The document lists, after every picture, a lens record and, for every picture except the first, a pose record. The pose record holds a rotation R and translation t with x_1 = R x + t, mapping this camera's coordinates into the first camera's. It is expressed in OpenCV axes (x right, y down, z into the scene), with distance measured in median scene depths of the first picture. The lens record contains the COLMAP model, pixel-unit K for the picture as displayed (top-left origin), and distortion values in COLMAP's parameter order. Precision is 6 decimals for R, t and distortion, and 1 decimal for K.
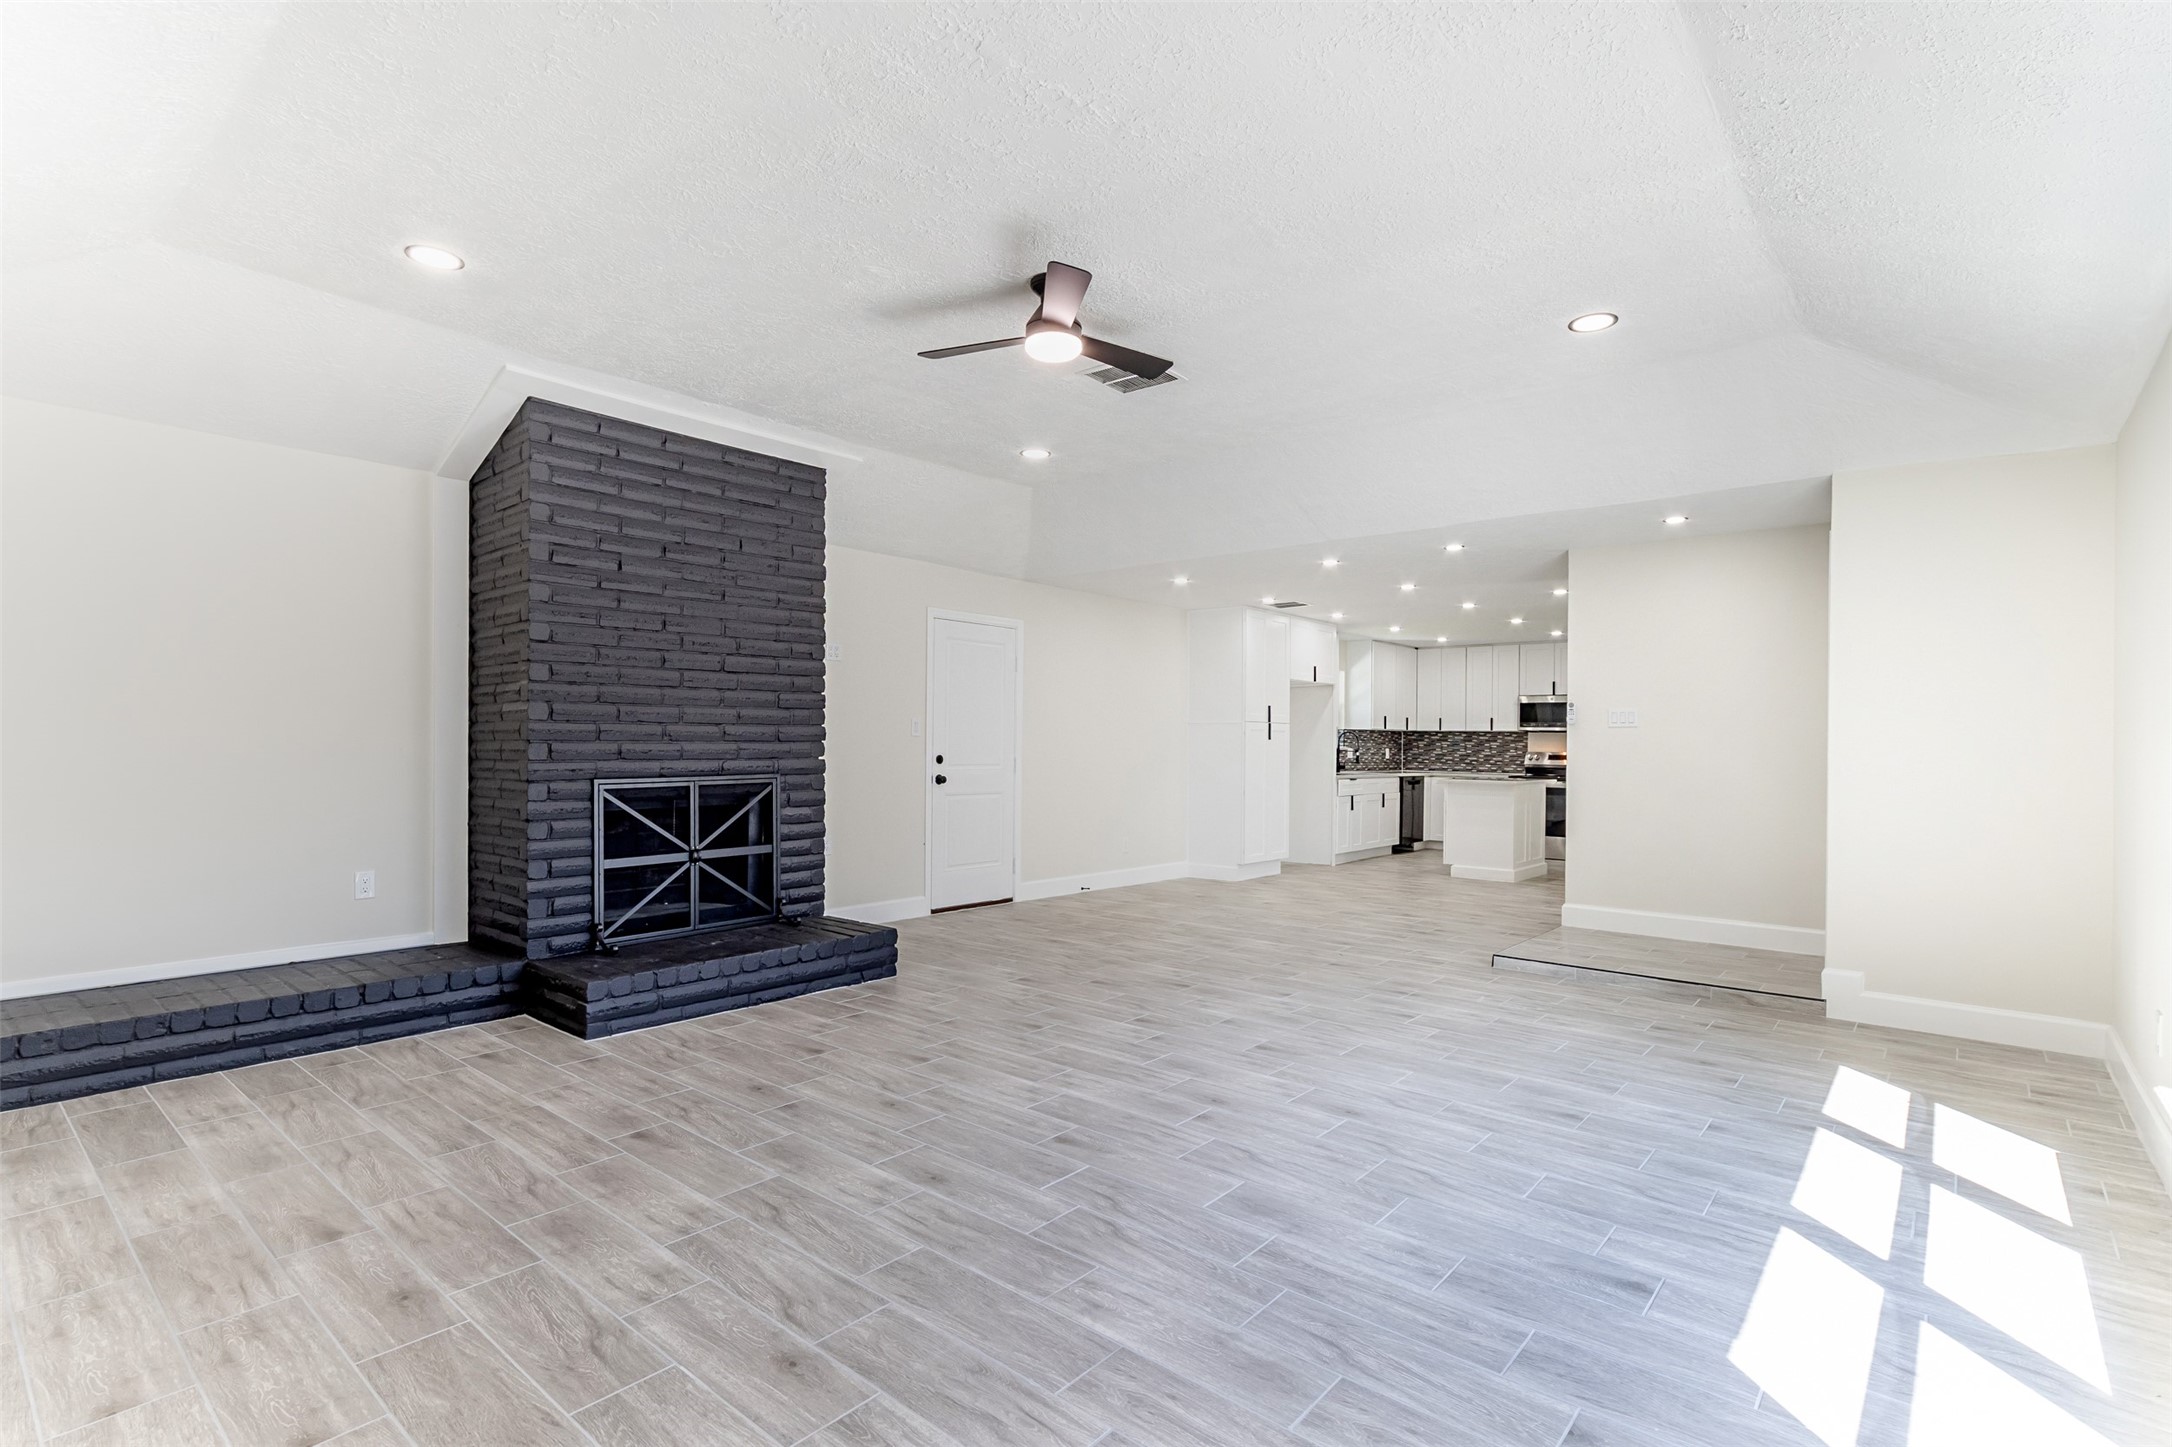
lens RADIAL K [[1029.0, 0, 1102.7], [0, 1029.0, 732.0], [0, 0, 1]] dist [0.000702, -0.000139]
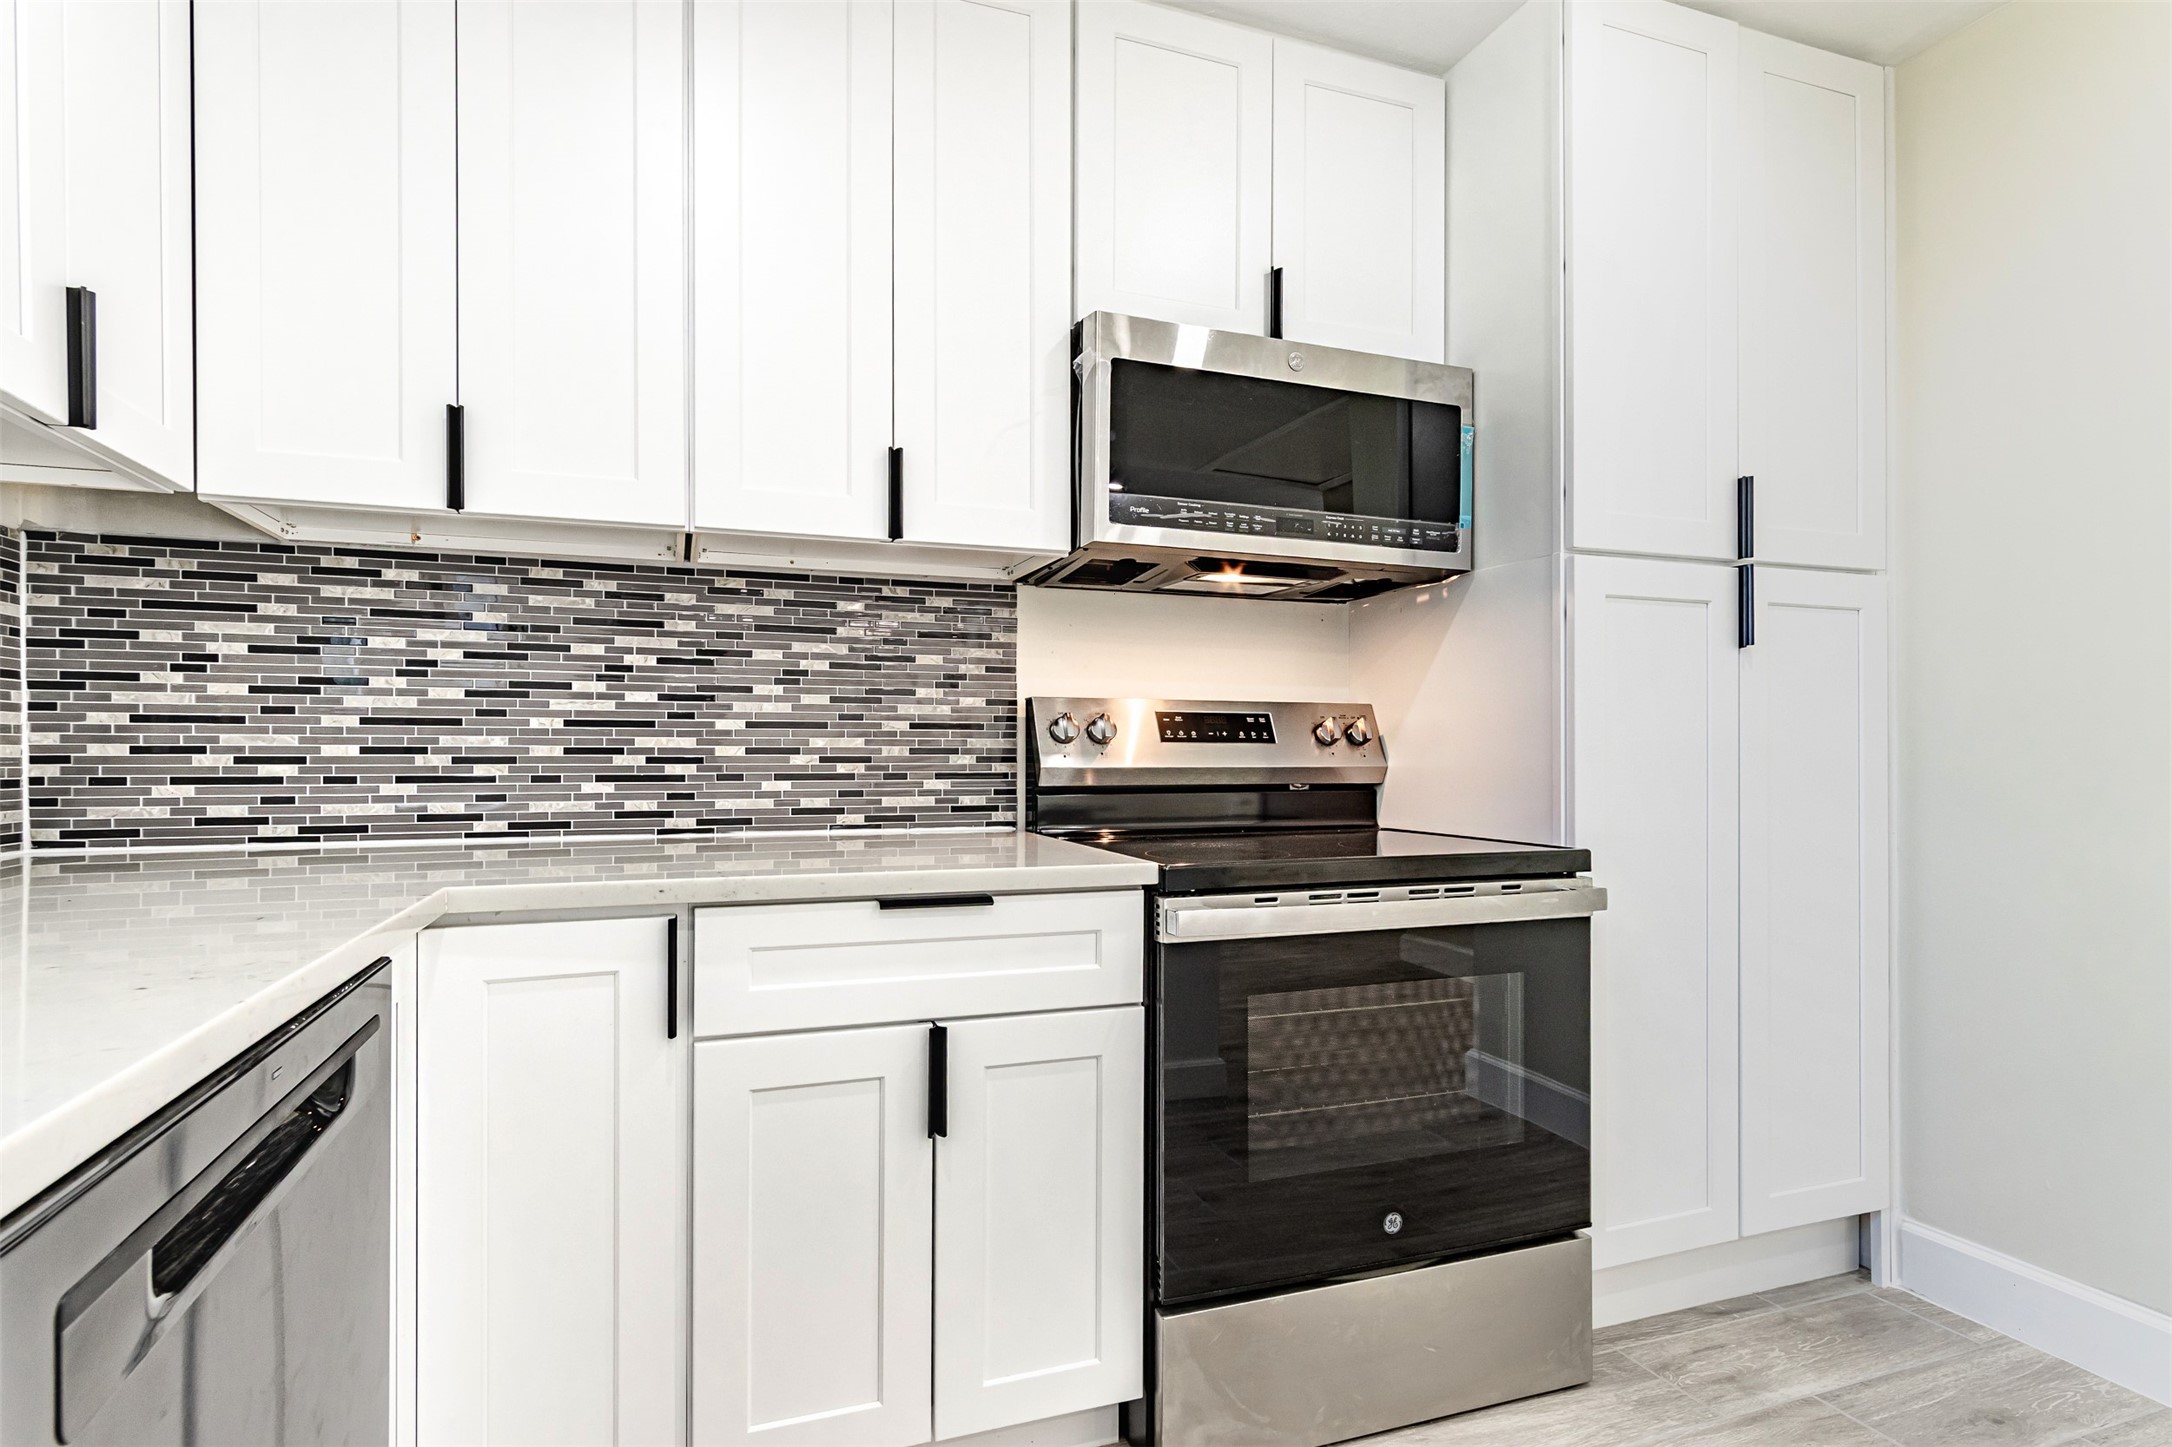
lens RADIAL K [[1075.3, 0, 1086.0], [0, 1075.3, 723.5], [0, 0, 1]] dist [-0.001321, -0.000364]
pose [[0.494870, -0.000353, 0.868967, 0.523417], [0.004246, 0.999989, -0.002012, 0.048409], [-0.868957, 0.004686, 0.494866, 1.800778]]
